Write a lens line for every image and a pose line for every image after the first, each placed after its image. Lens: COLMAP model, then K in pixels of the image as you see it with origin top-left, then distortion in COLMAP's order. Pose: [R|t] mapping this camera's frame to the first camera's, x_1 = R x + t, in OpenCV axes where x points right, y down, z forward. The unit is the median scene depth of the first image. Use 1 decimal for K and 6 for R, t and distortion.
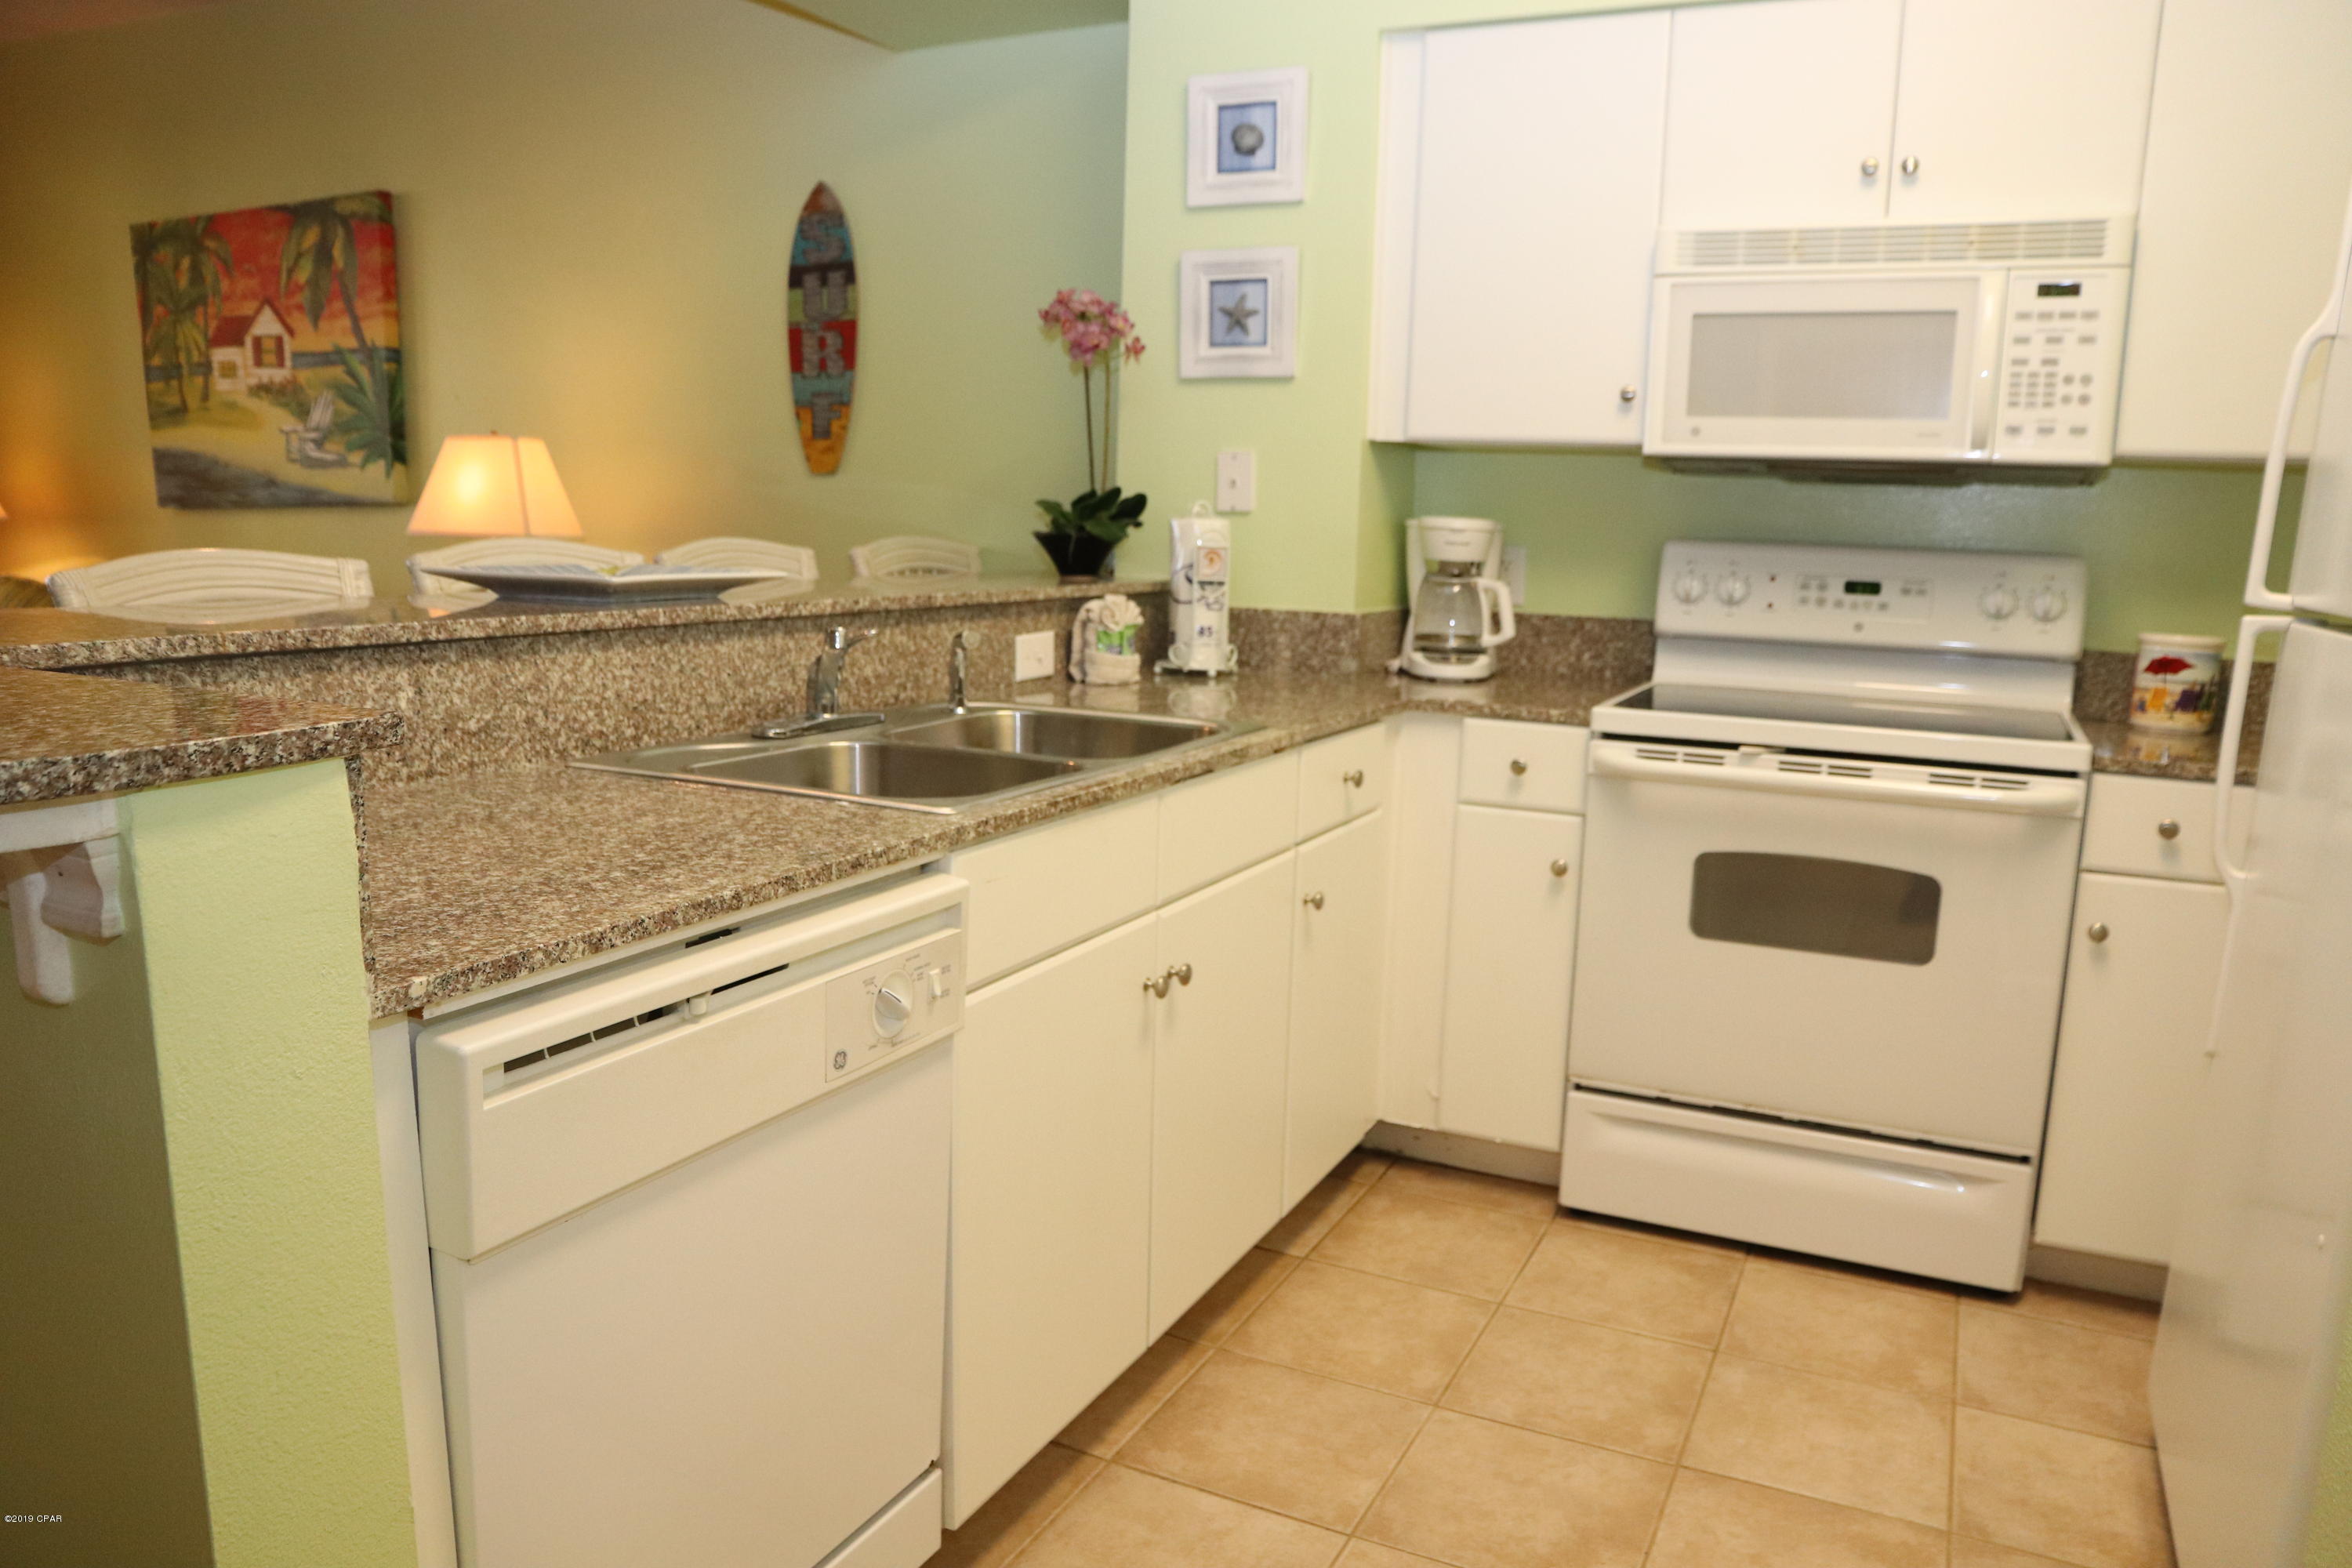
lens RADIAL K [[1617.8, 0, 1193.1], [0, 1617.8, 805.7], [0, 0, 1]] dist [-0.119671, 0.087008]
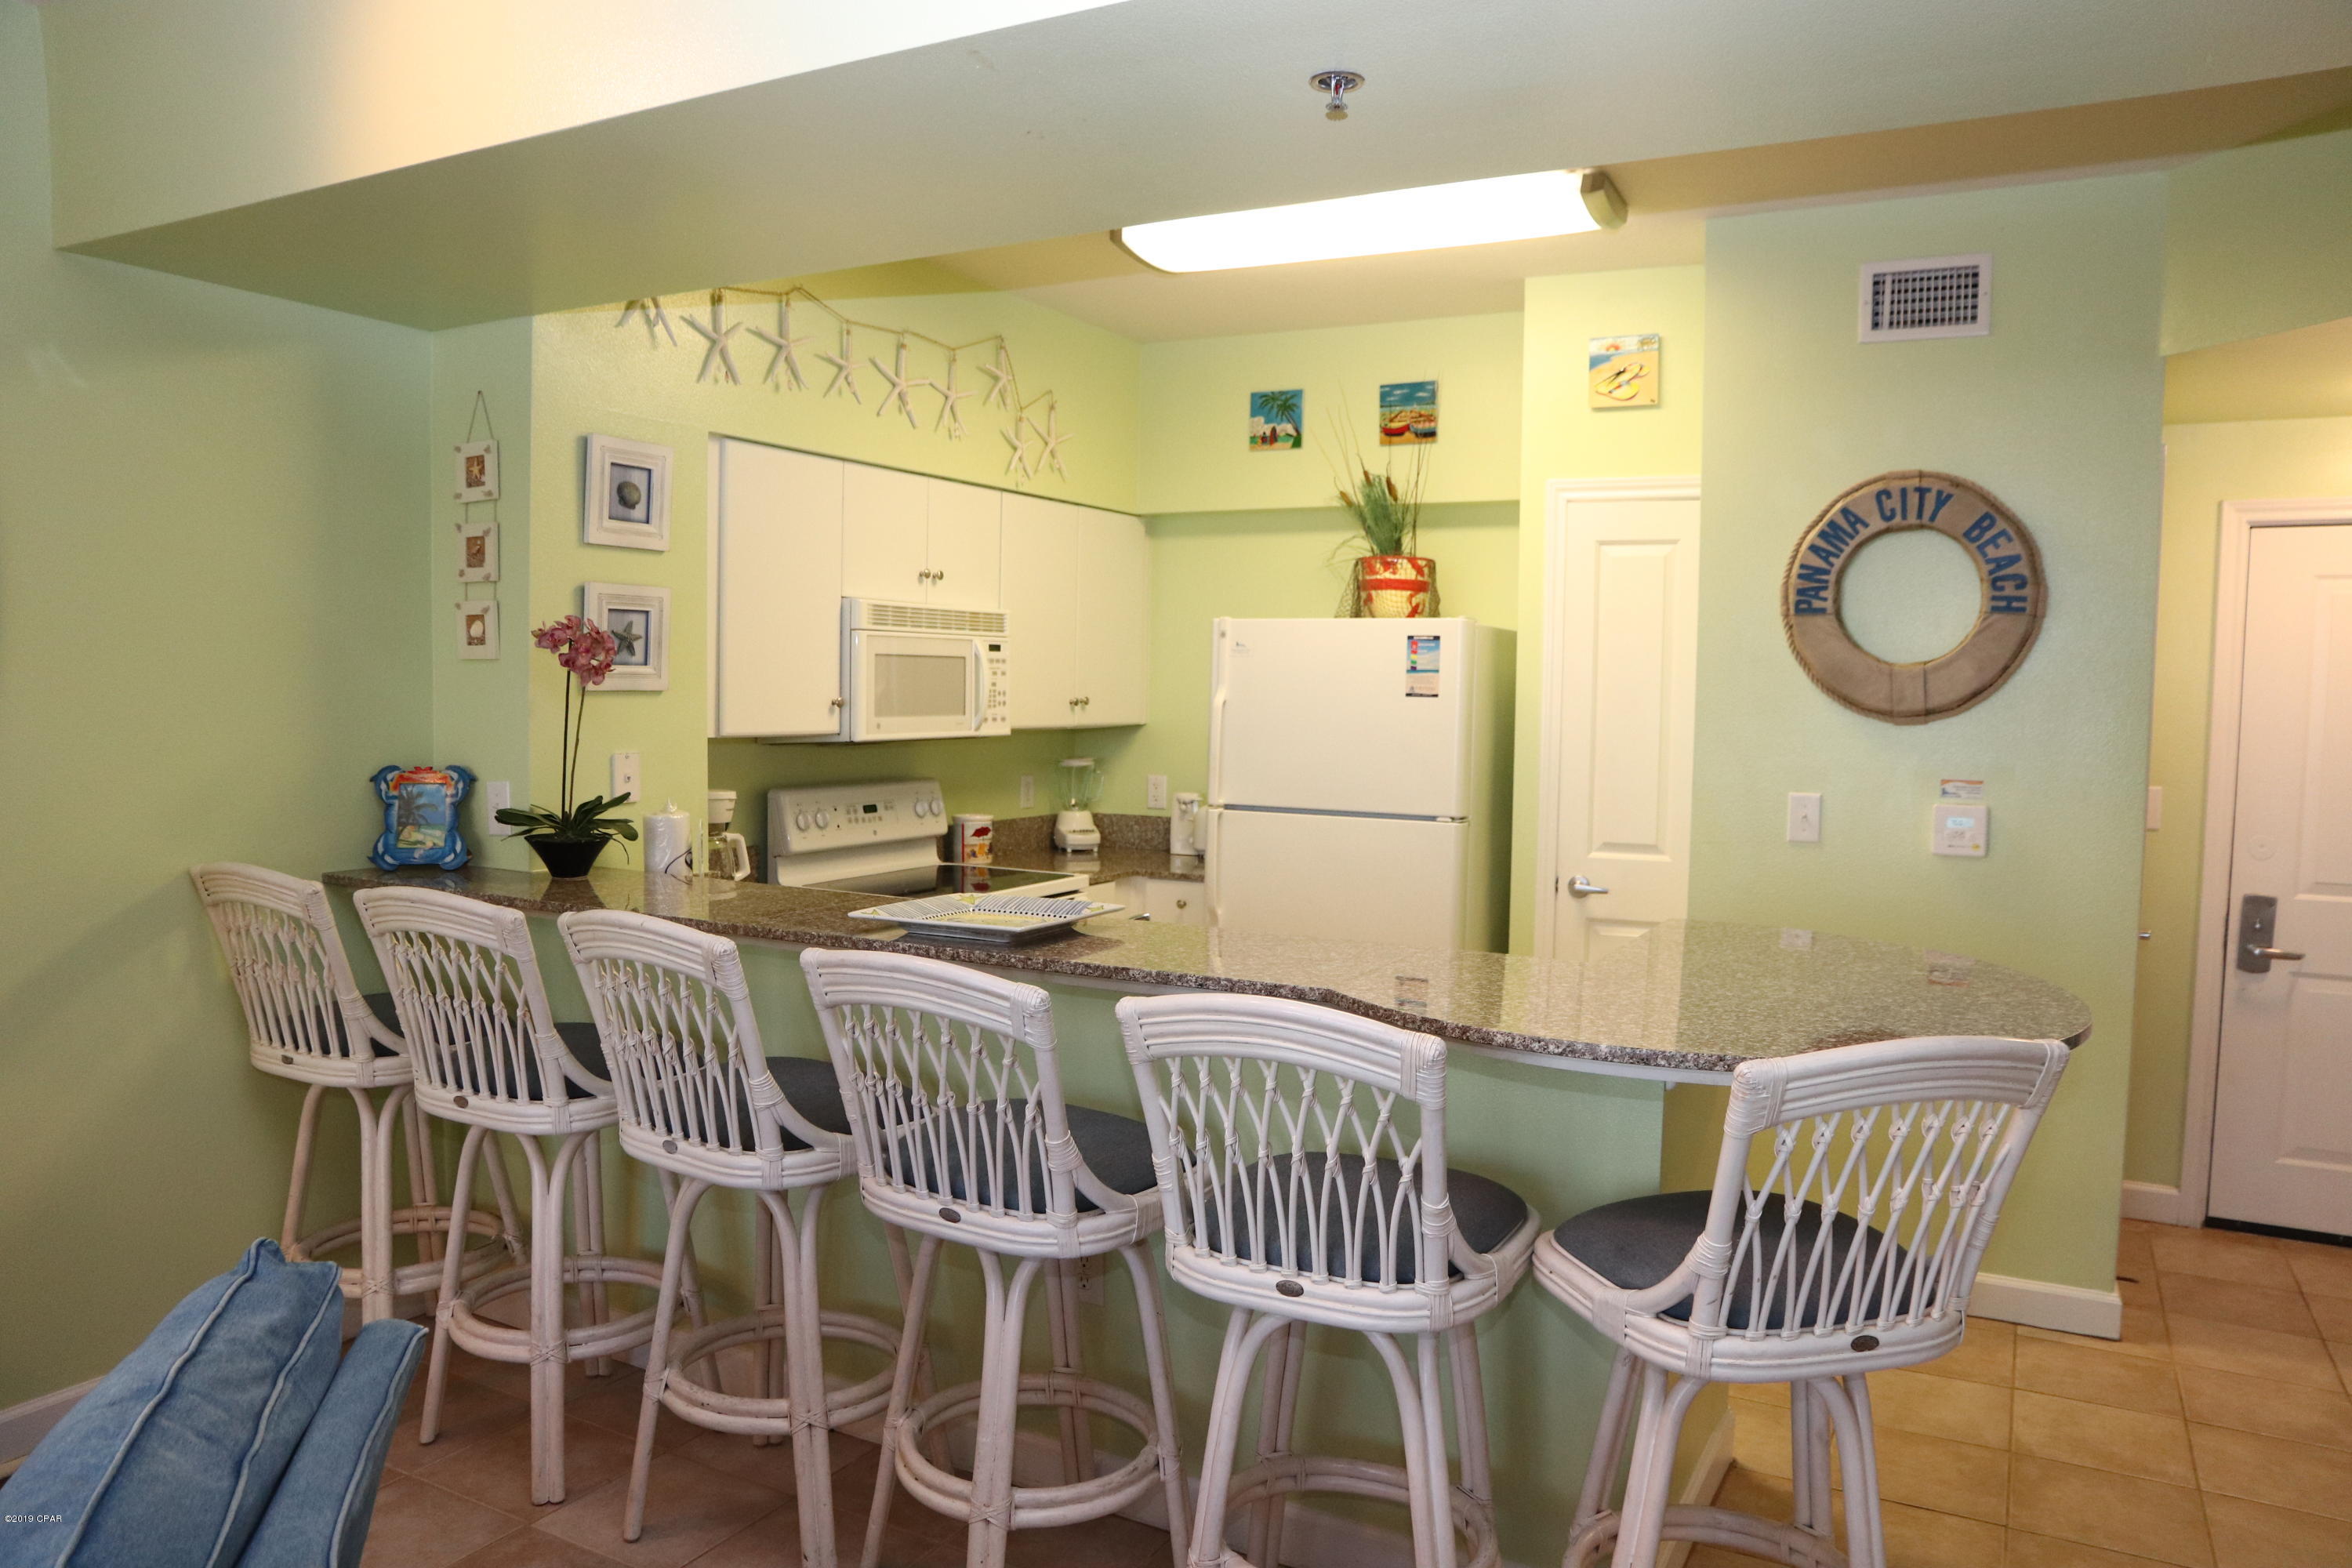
lens RADIAL K [[1617.8, 0, 1193.1], [0, 1617.8, 805.7], [0, 0, 1]] dist [-0.119671, 0.087008]
pose [[0.039054, -0.102702, 0.993945, -1.132783], [0.160817, 0.982383, 0.095188, -0.227293], [-0.986211, 0.156126, 0.054883, 0.533900]]
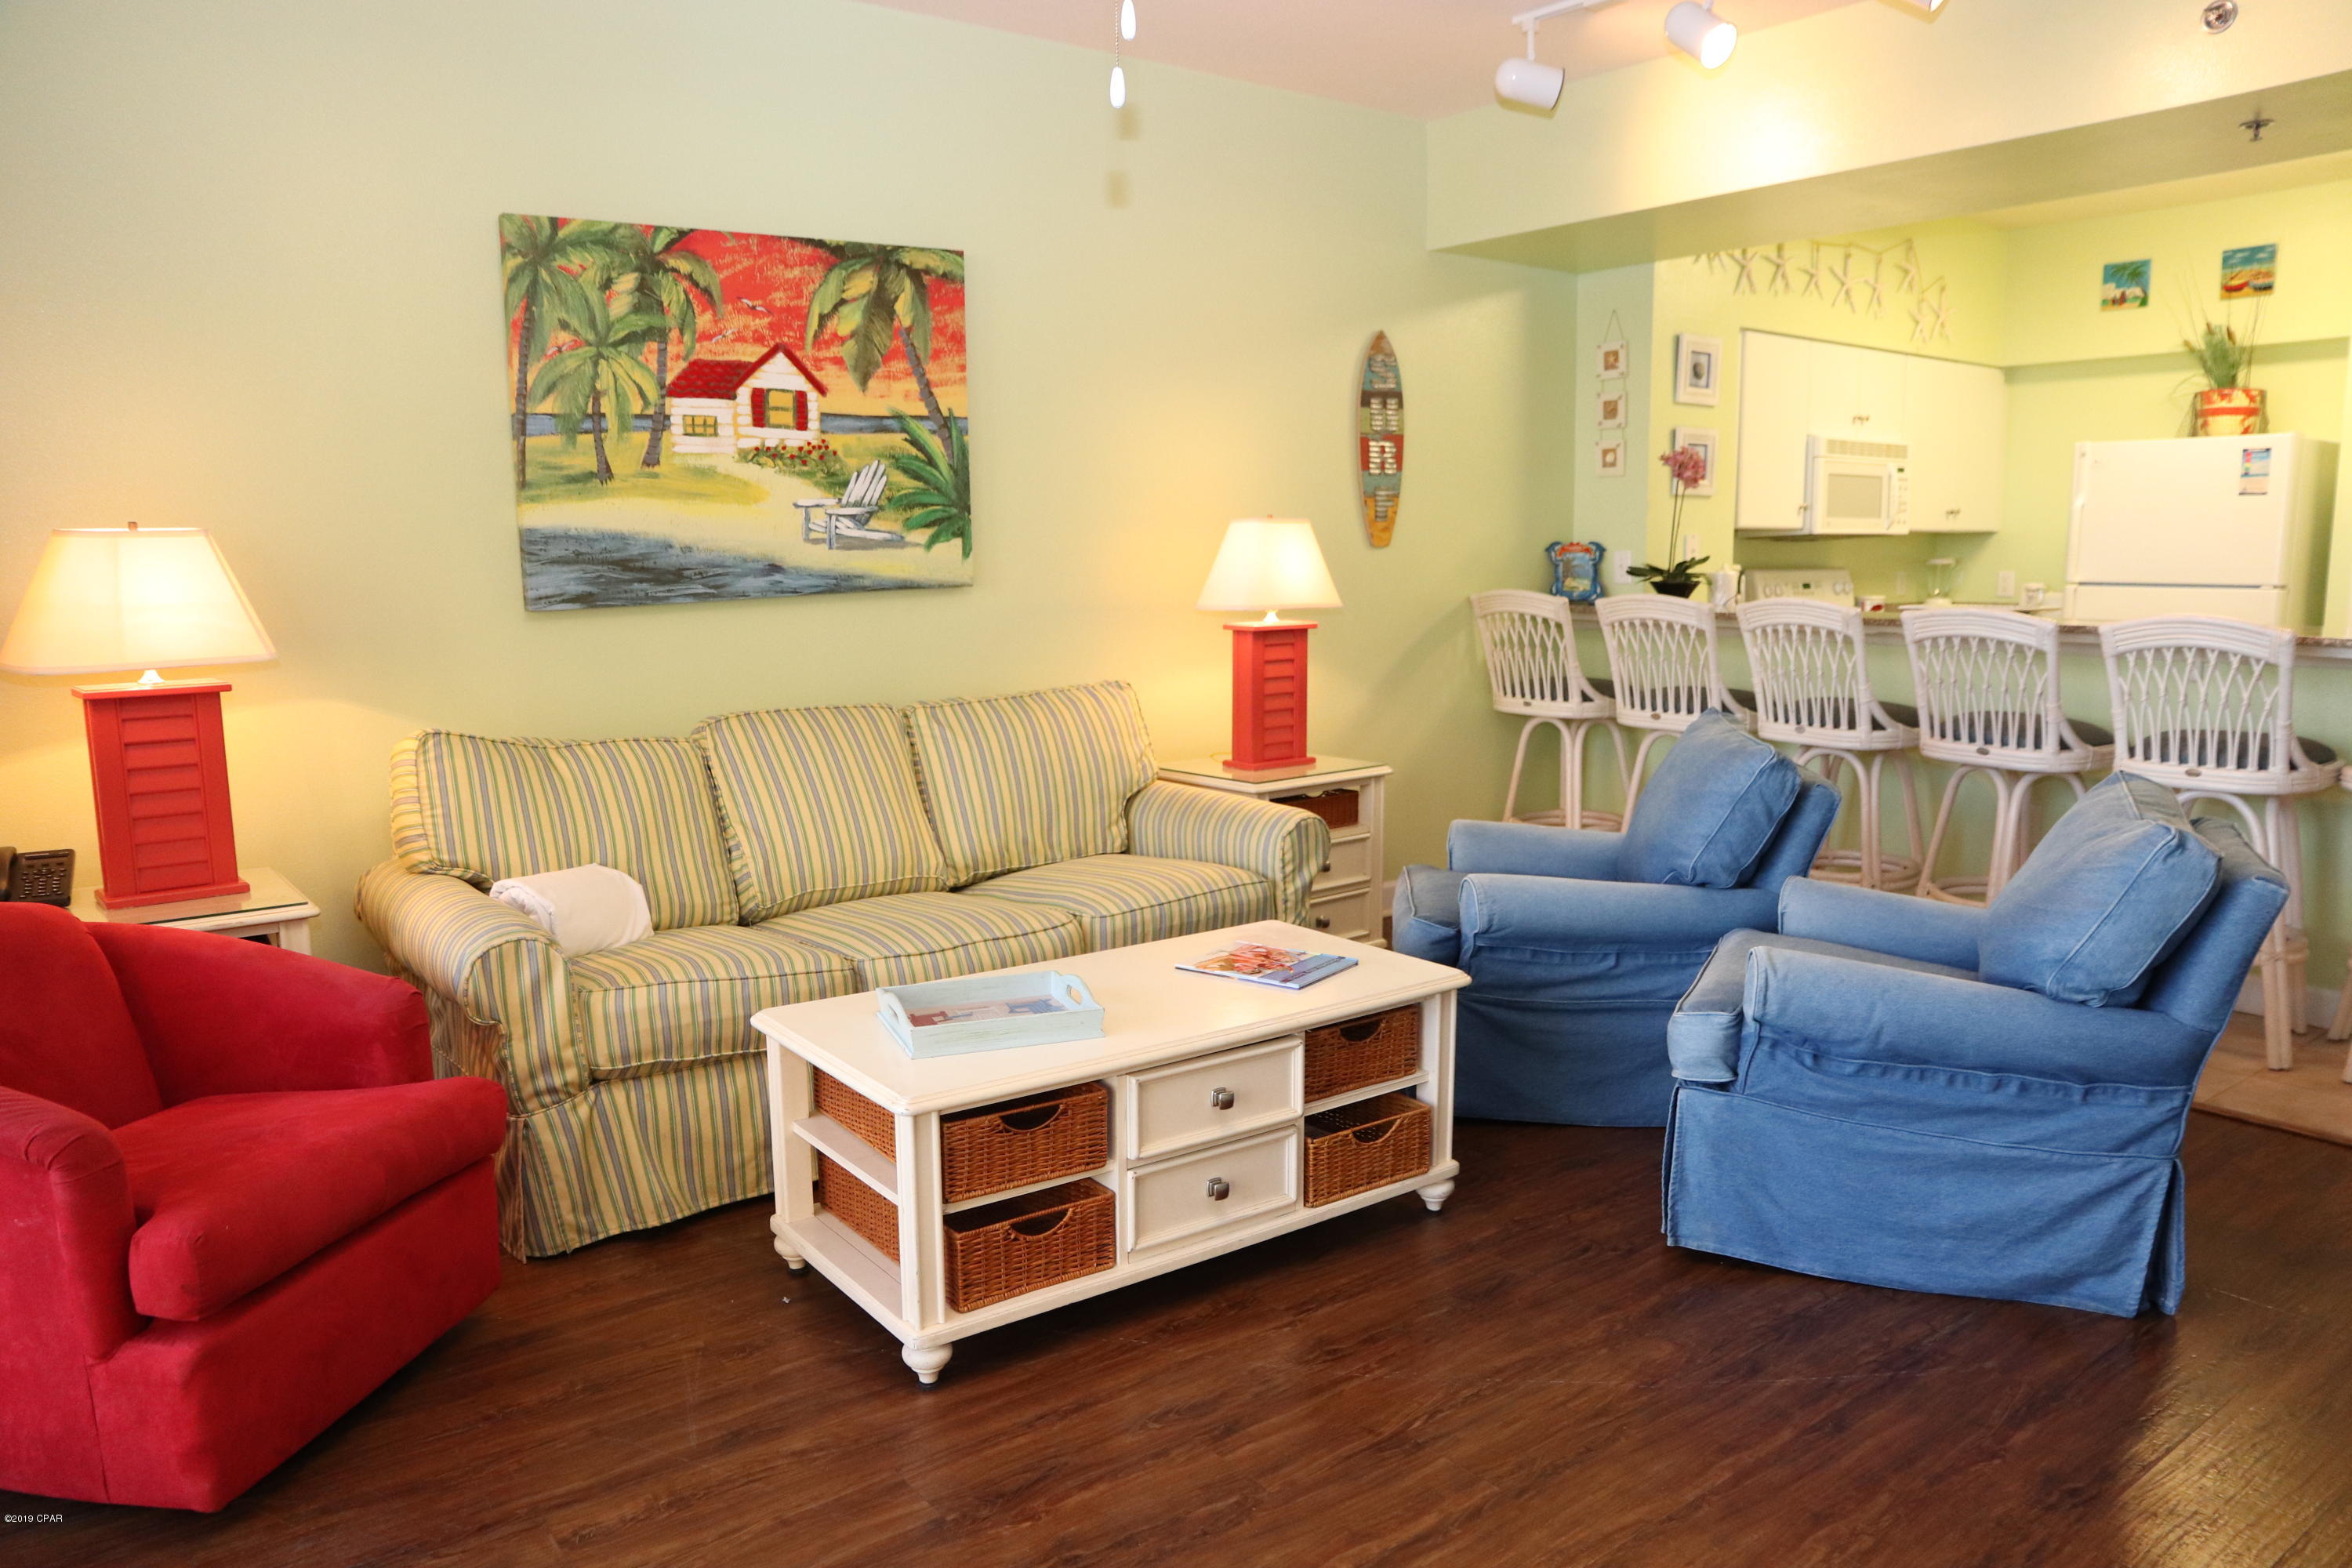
lens RADIAL K [[1617.8, 0, 1193.1], [0, 1617.8, 805.7], [0, 0, 1]] dist [-0.119671, 0.087008]
pose [[0.444158, -0.174310, 0.878829, -1.939803], [0.179162, 0.978360, 0.103503, -0.208294], [-0.877852, 0.111481, 0.465776, 0.683134]]
